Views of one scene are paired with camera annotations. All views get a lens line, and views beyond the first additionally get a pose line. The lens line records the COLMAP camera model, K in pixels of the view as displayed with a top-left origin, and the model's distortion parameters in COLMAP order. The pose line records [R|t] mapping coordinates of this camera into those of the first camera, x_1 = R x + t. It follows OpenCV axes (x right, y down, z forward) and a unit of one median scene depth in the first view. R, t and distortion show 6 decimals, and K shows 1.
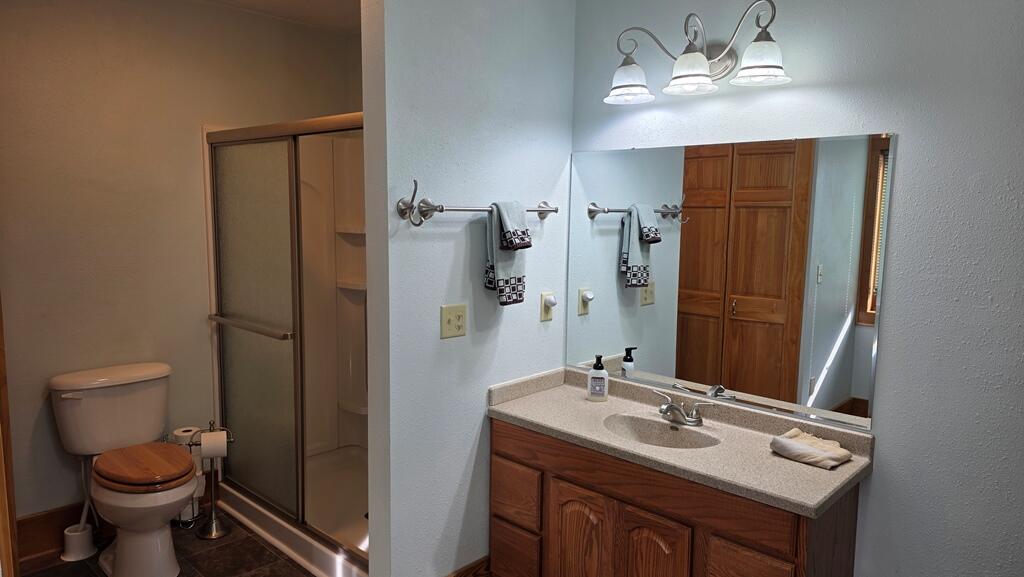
lens RADIAL K [[692.2, 0, 517.6], [0, 692.2, 298.1], [0, 0, 1]] dist [0.059965, -0.041348]
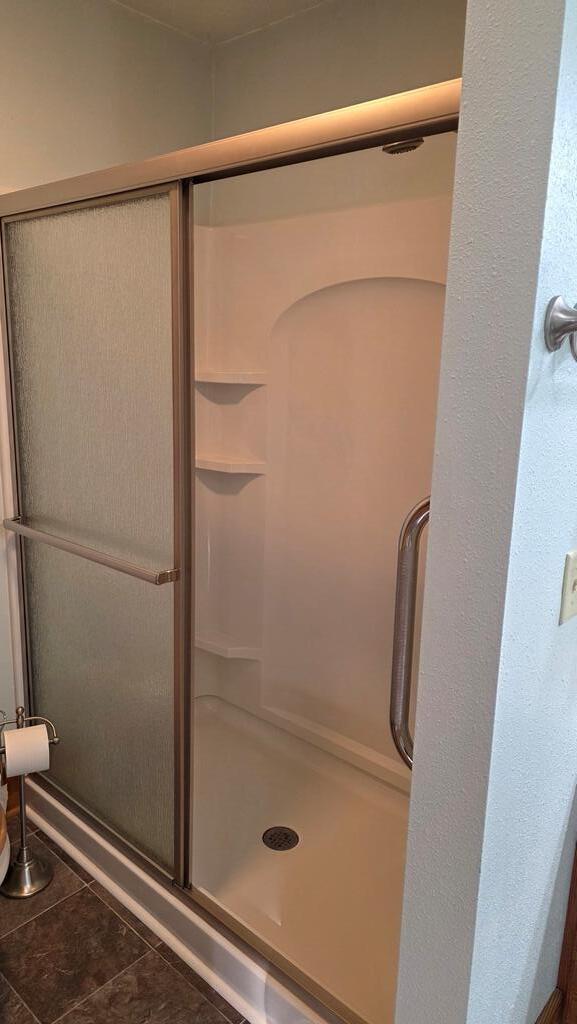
lens RADIAL K [[692.2, 0, 288.5], [0, 692.2, 512.0], [0, 0, 1]] dist [0.059965, -0.041348]
pose [[0.999365, 0.004904, 0.035285, -0.243319], [-0.008286, 0.995313, 0.096346, -0.045511], [-0.034648, -0.096577, 0.994722, 0.445033]]
